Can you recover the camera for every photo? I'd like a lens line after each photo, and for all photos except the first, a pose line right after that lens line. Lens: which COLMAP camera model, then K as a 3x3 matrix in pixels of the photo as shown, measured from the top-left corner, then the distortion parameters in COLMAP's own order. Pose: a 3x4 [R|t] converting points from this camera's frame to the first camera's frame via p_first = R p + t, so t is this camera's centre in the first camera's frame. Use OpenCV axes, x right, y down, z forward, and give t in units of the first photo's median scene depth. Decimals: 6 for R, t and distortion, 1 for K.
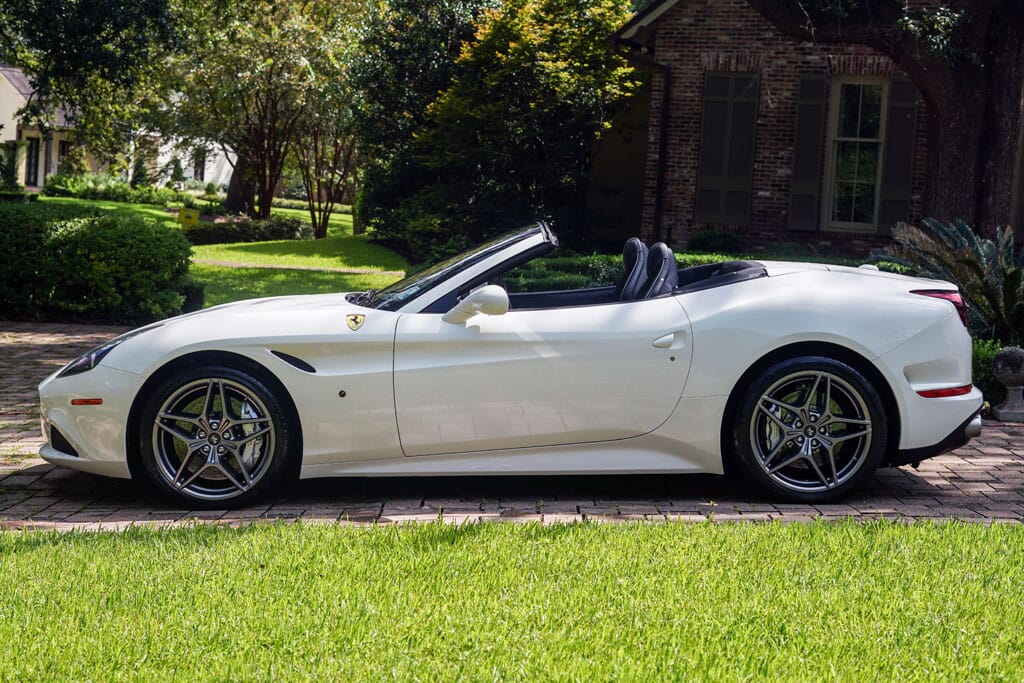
lens RADIAL K [[1582.2, 0, 508.6], [0, 1582.2, 339.2], [0, 0, 1]] dist [-0.095219, 0.000000]
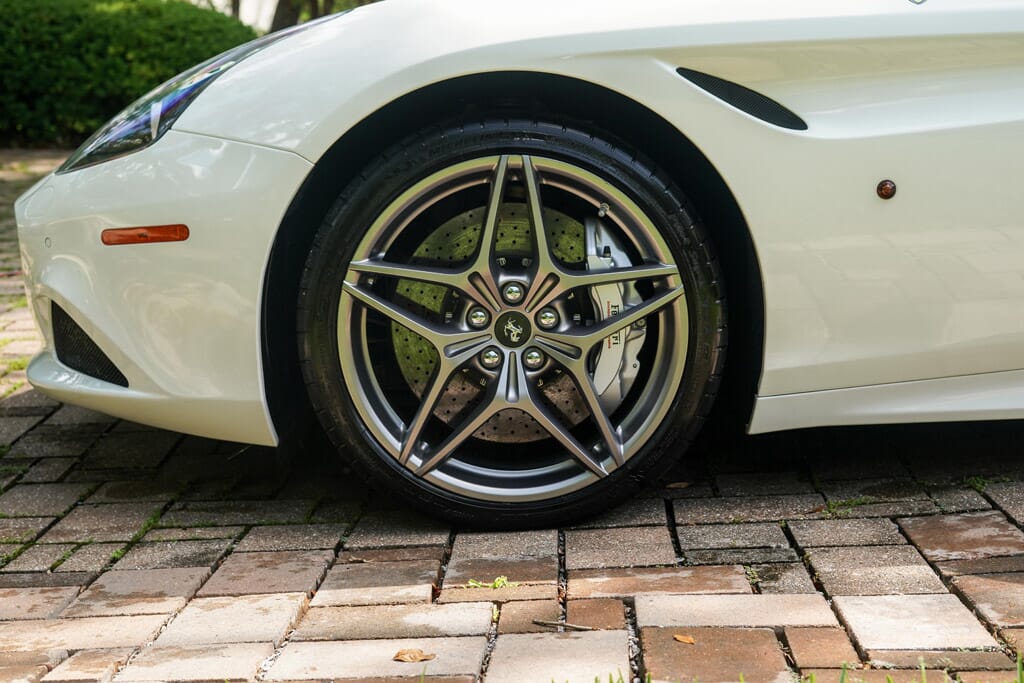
lens RADIAL K [[1582.2, 0, 517.9], [0, 1582.2, 344.1], [0, 0, 1]] dist [-0.095219, 0.000000]
pose [[0.999472, -0.024698, -0.021108, -0.178320], [0.026662, 0.994781, 0.098492, 0.031847], [0.018566, -0.099003, 0.994914, 0.649829]]
